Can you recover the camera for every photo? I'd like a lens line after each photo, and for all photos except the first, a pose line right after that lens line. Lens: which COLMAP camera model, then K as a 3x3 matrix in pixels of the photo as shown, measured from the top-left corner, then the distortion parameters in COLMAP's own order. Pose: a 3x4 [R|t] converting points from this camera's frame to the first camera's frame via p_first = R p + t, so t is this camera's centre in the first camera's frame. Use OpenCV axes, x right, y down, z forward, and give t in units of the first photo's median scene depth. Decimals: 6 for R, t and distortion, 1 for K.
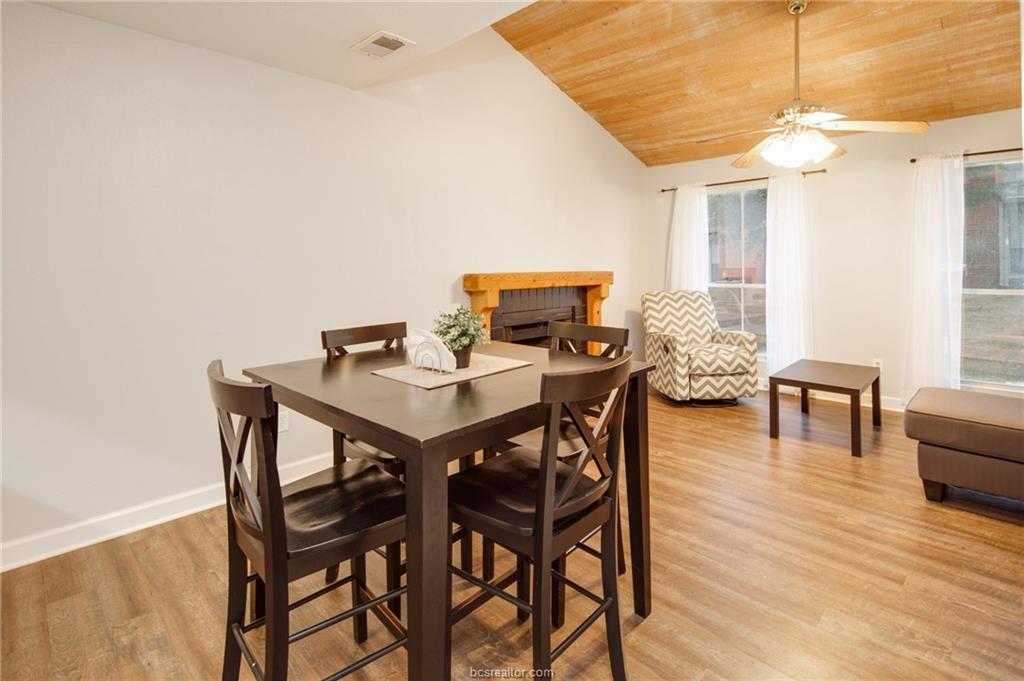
lens RADIAL K [[491.3, 0, 514.7], [0, 491.3, 264.1], [0, 0, 1]] dist [0.002266, -0.006528]
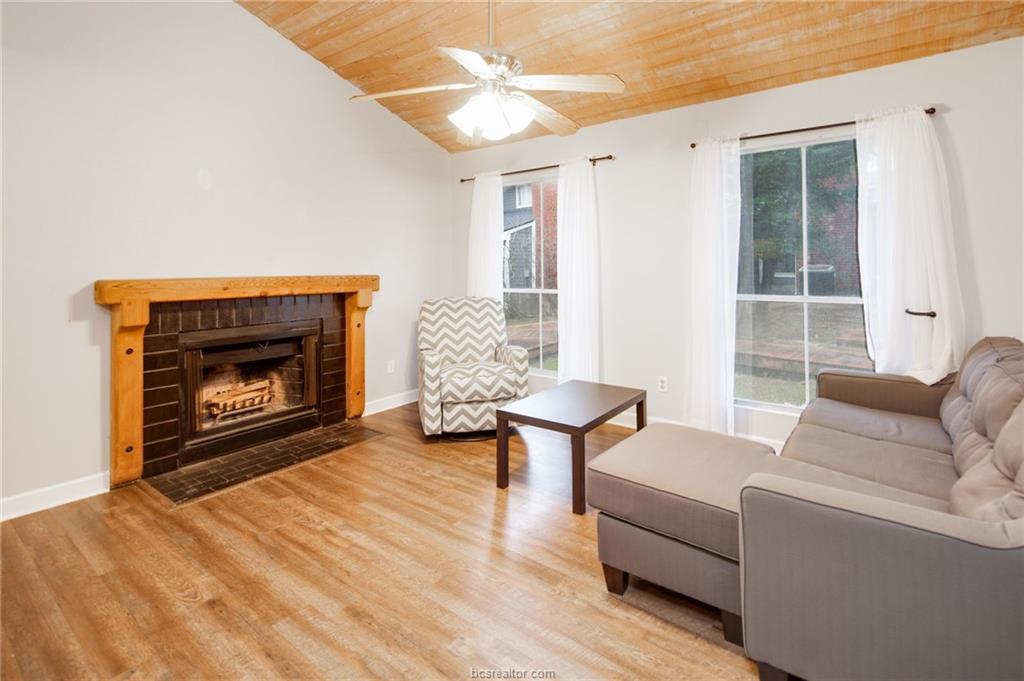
lens RADIAL K [[491.3, 0, 521.4], [0, 491.3, 258.4], [0, 0, 1]] dist [0.002266, -0.006528]
pose [[0.992050, -0.000471, 0.125846, 0.378646], [0.002605, 0.999856, -0.016796, 0.001625], [-0.125820, 0.016990, 0.991908, 0.175202]]
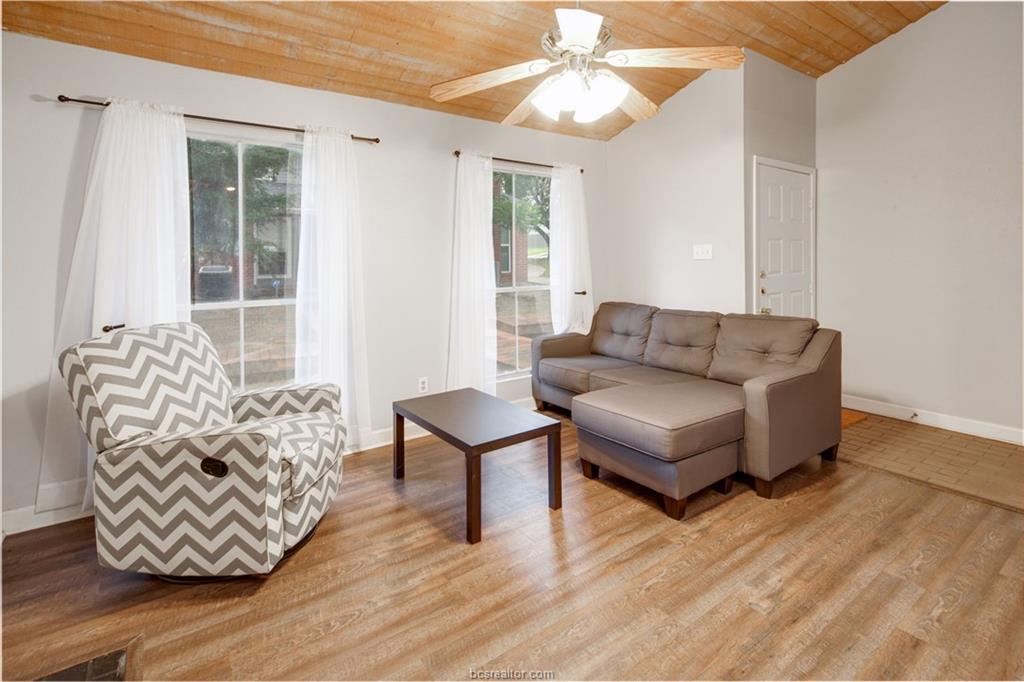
lens RADIAL K [[491.3, 0, 500.4], [0, 491.3, 267.0], [0, 0, 1]] dist [0.002266, -0.006528]
pose [[0.179749, -0.004184, 0.983704, -0.064067], [0.017379, 0.999848, 0.001077, 0.004513], [-0.983559, 0.016902, 0.179794, 0.698707]]
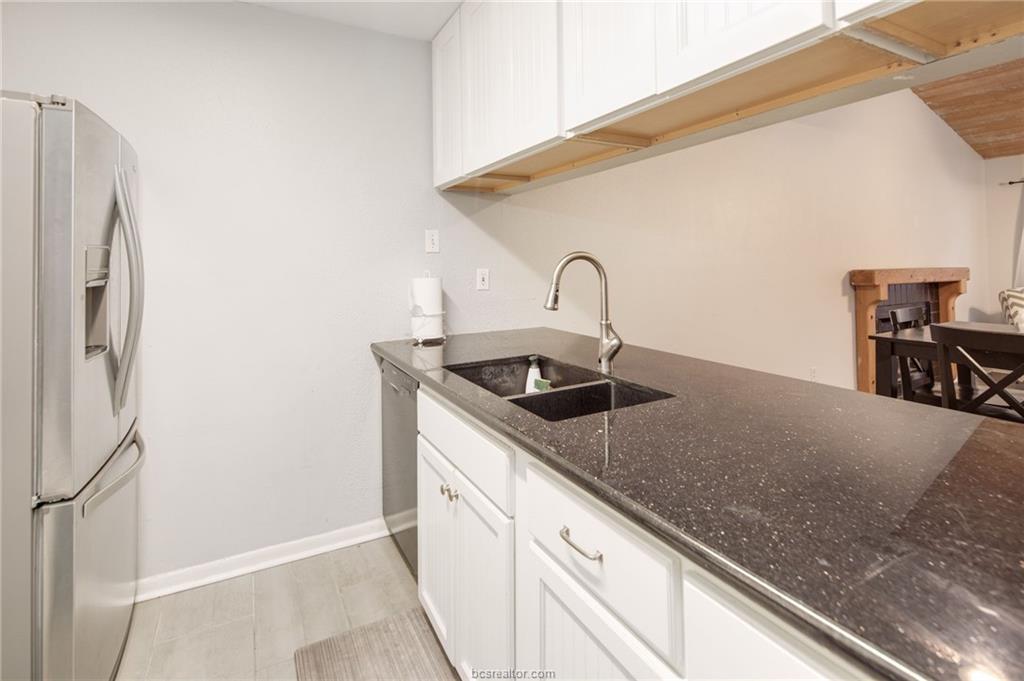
lens RADIAL K [[491.3, 0, 517.0], [0, 491.3, 256.4], [0, 0, 1]] dist [0.002266, -0.006528]
pose [[0.956651, -0.015199, -0.290841, -0.438535], [0.009534, 0.999736, -0.020885, 0.005342], [0.291082, 0.017206, 0.956544, -0.242683]]
